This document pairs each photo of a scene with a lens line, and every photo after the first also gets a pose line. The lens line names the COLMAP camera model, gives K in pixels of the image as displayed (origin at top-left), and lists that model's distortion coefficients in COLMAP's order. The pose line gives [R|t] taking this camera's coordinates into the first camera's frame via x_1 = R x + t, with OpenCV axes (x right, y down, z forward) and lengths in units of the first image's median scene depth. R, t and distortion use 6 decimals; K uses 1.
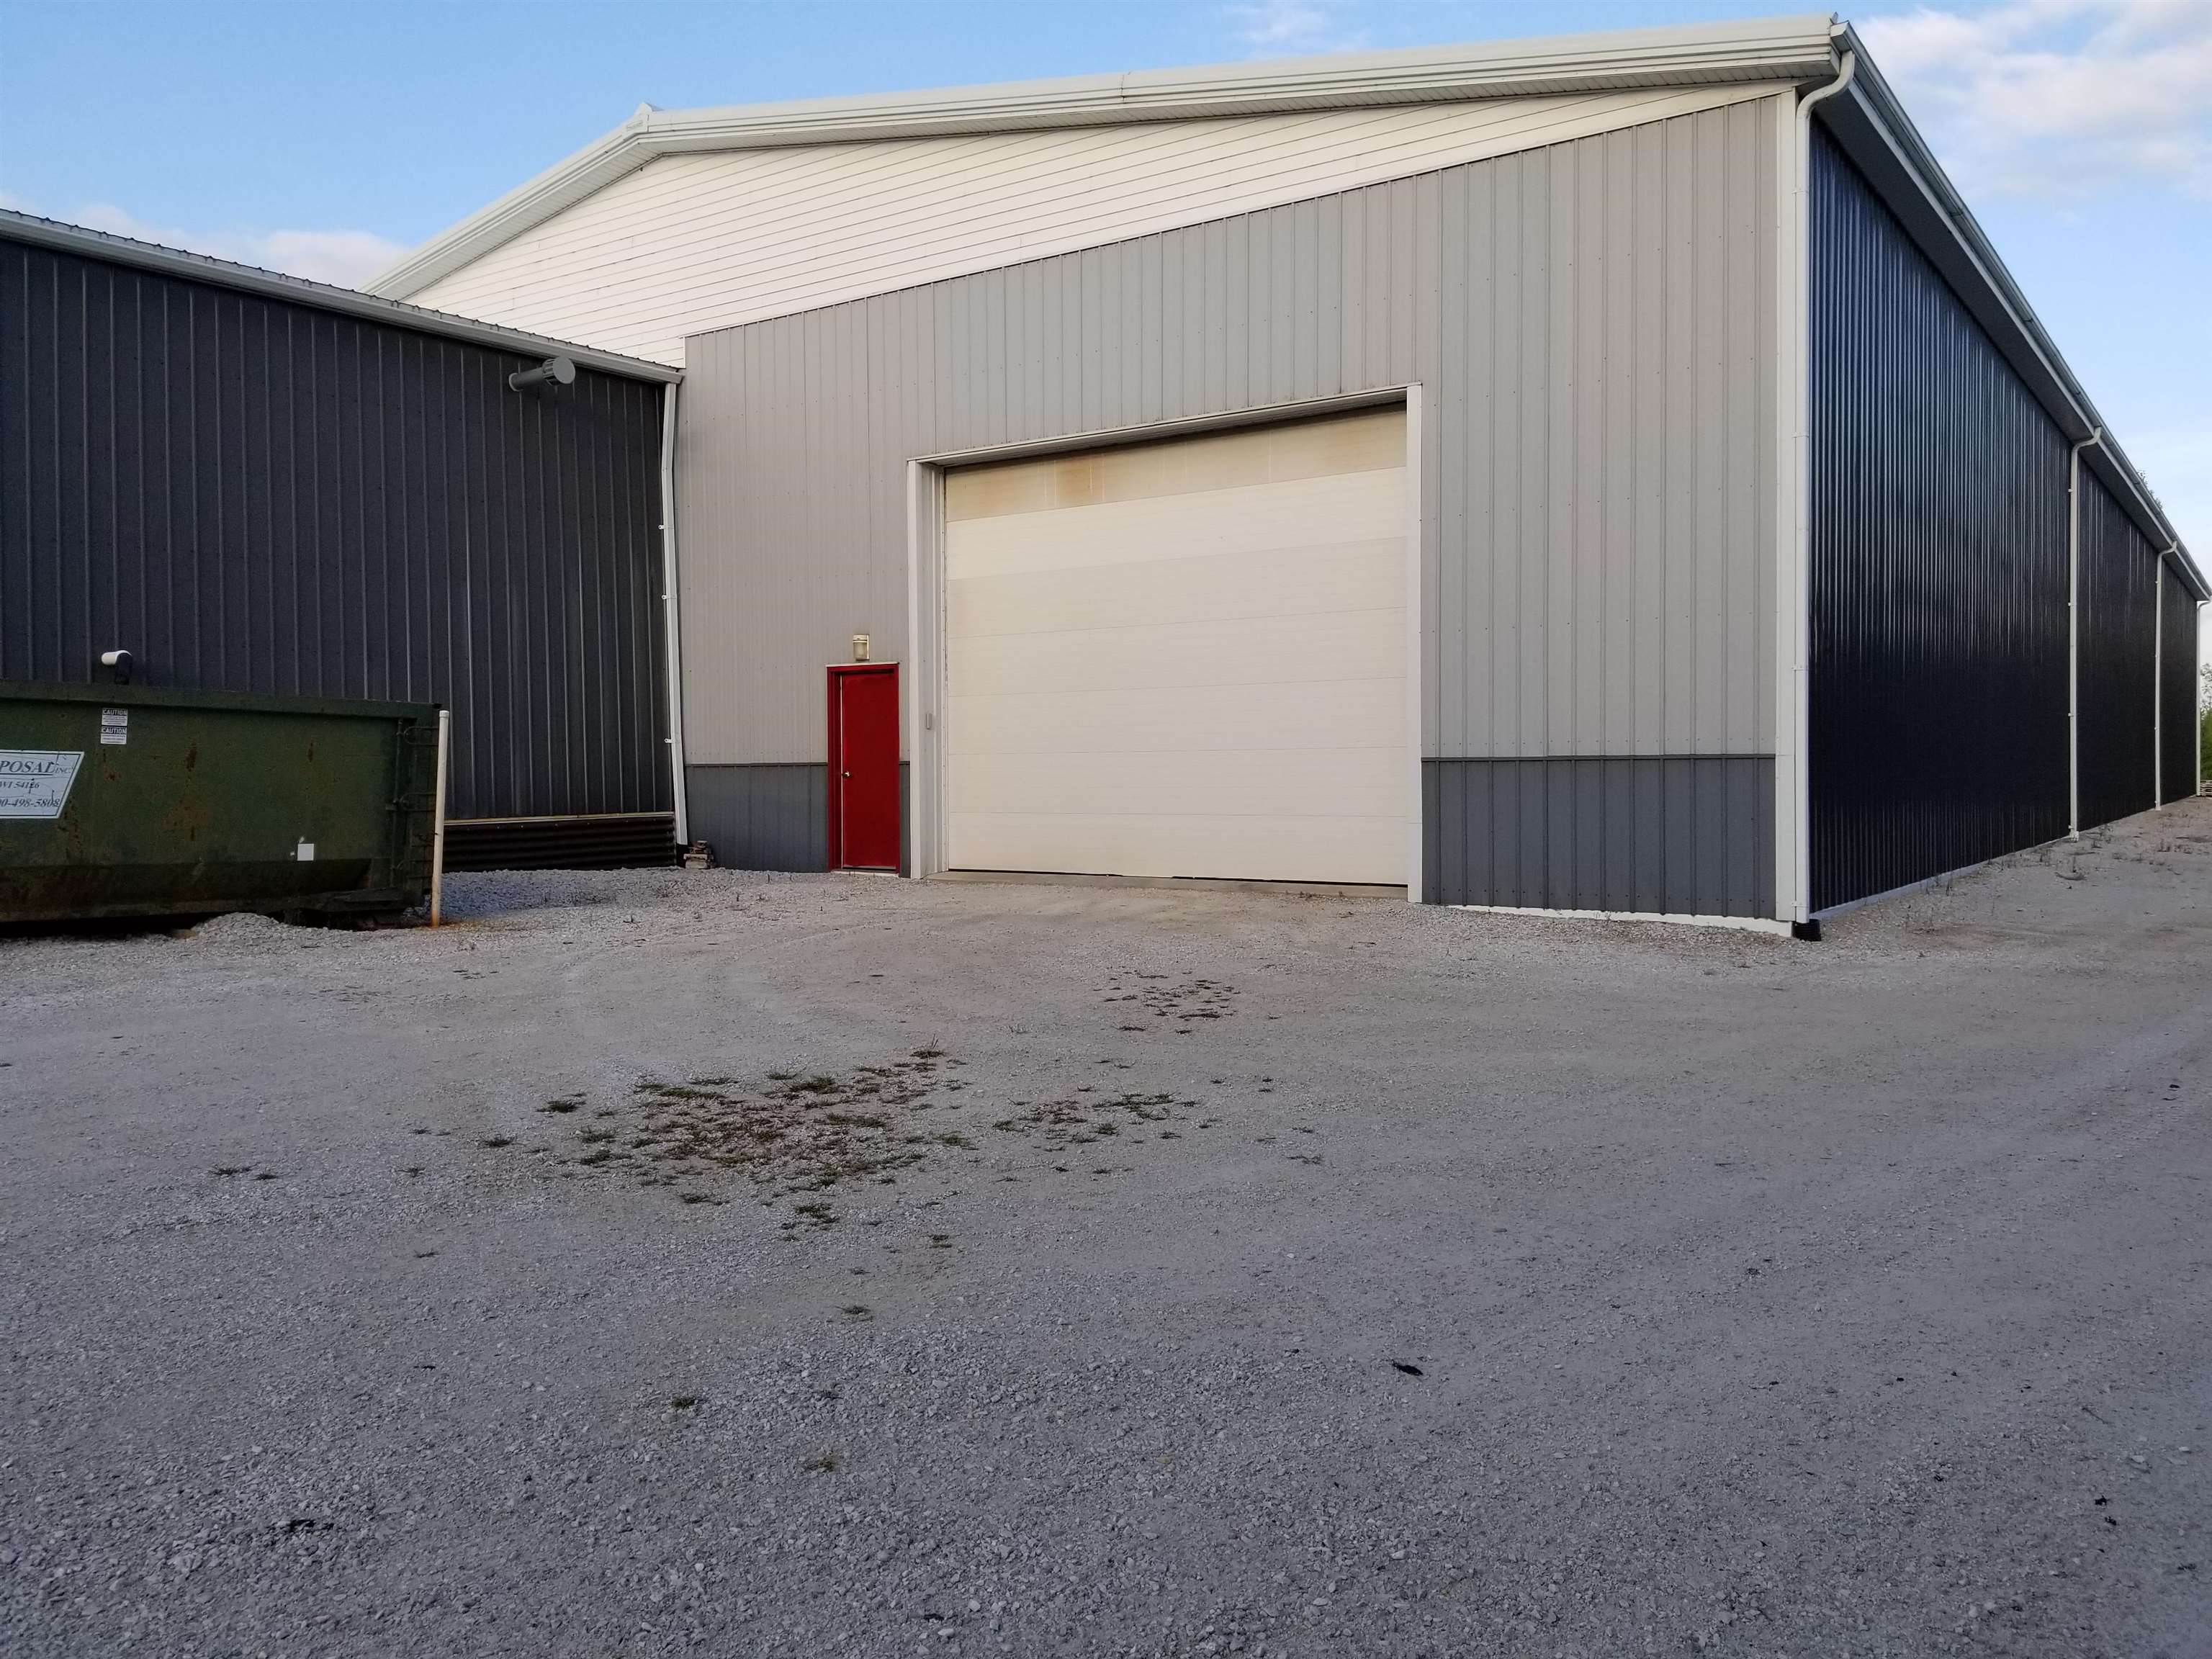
lens RADIAL K [[1704.9, 0, 1107.7], [0, 1704.9, 802.9], [0, 0, 1]] dist [0.069361, -0.131651]
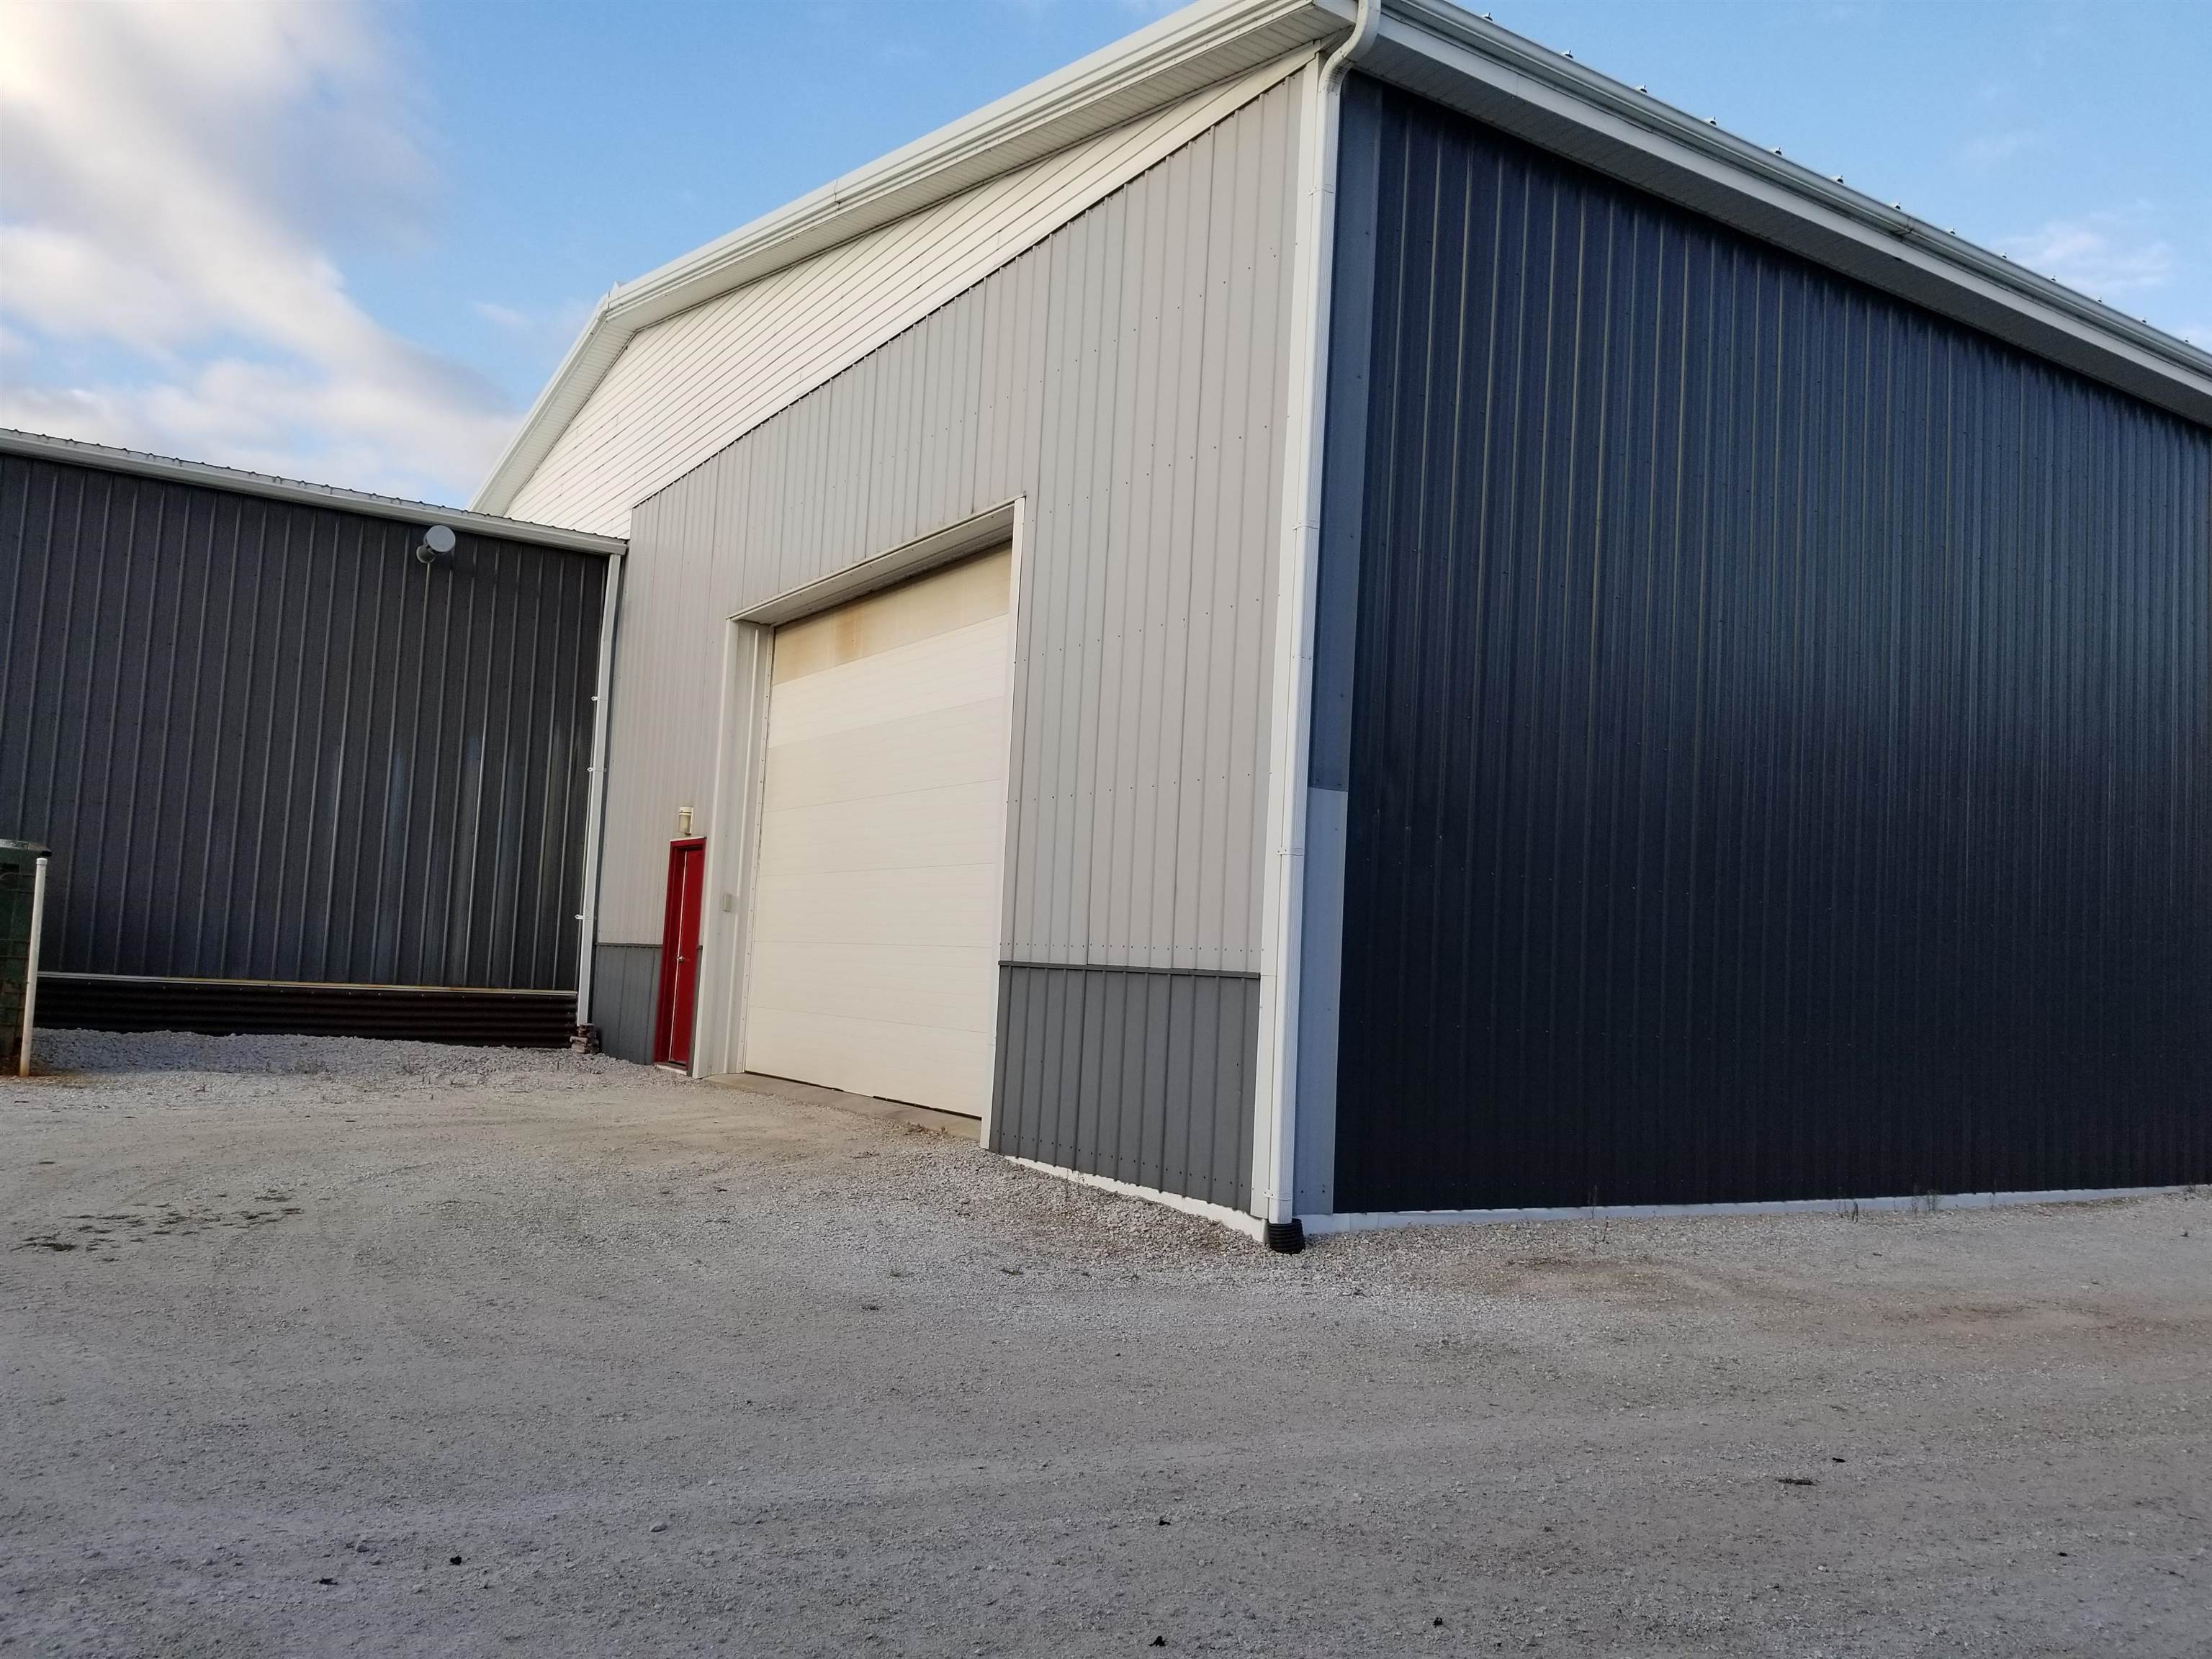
lens RADIAL K [[1709.9, 0, 1067.0], [0, 1709.9, 827.0], [0, 0, 1]] dist [0.067146, -0.134682]
pose [[0.928941, 0.022761, -0.369526, 0.431201], [-0.064005, 0.992953, -0.099741, -0.009426], [0.364652, 0.116305, 0.923852, 0.245483]]
